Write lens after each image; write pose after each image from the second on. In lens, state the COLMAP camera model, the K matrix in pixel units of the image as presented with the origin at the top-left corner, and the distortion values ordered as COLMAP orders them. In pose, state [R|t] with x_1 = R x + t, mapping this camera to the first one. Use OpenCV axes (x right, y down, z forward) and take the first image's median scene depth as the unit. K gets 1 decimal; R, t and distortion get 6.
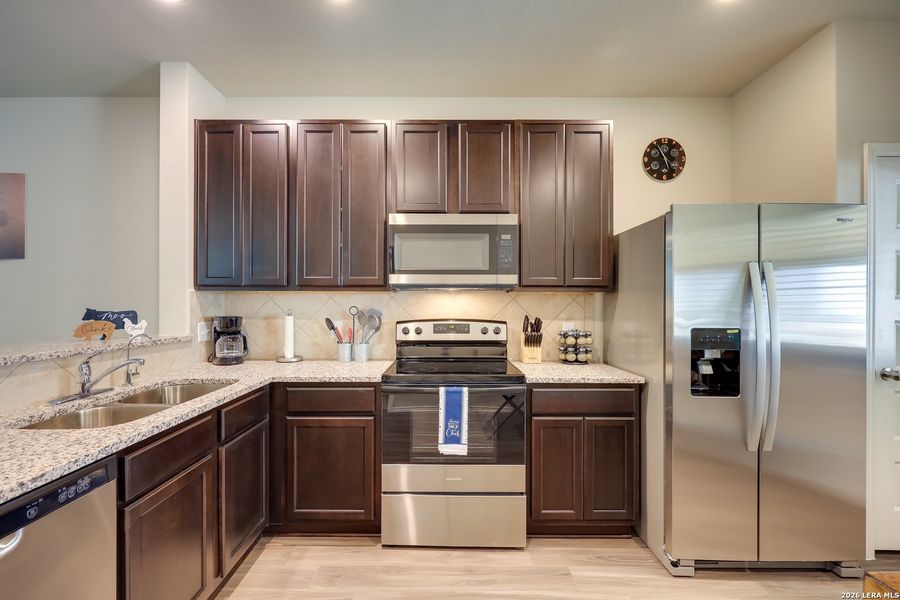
lens RADIAL K [[361.6, 0, 449.3], [0, 361.6, 302.4], [0, 0, 1]] dist [0.000663, 0.001046]
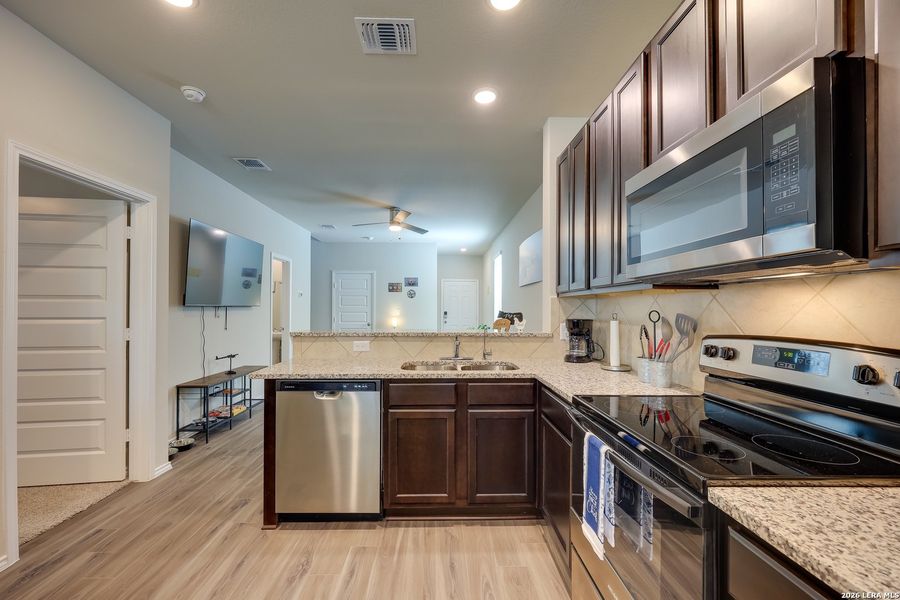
lens RADIAL K [[361.6, 0, 444.6], [0, 361.6, 307.8], [0, 0, 1]] dist [0.000663, 0.001046]
pose [[0.027547, -0.003941, -0.999613, 0.575901], [0.003041, 0.999988, -0.003859, 0.008236], [0.999616, -0.002933, 0.027558, 0.657713]]
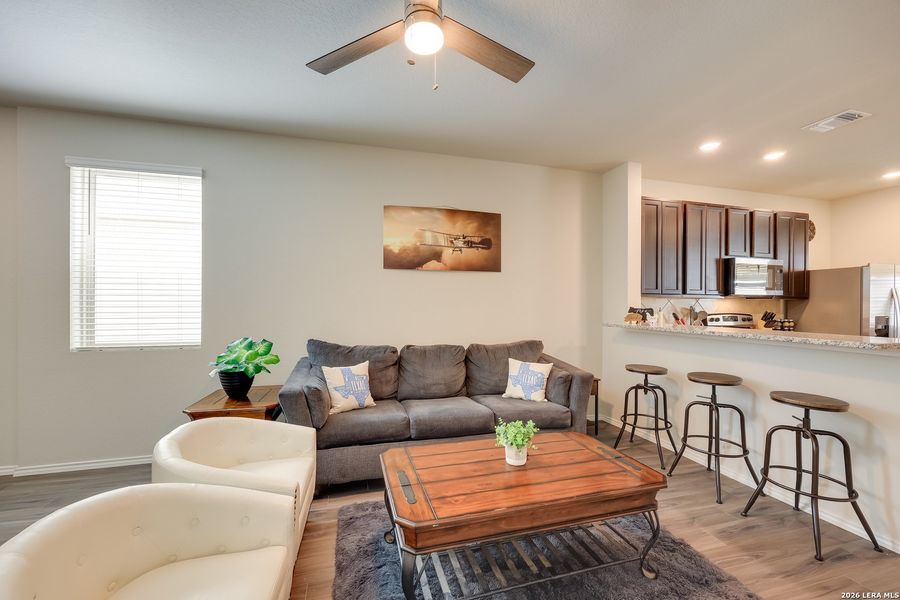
lens RADIAL K [[358.4, 0, 444.9], [0, 358.4, 305.4], [0, 0, 1]] dist [-0.002643, 0.000451]
pose [[0.964670, 0.002857, 0.263446, -2.344419], [-0.005816, 0.999928, 0.010454, -0.004044], [-0.263397, -0.011617, 0.964617, -0.450864]]
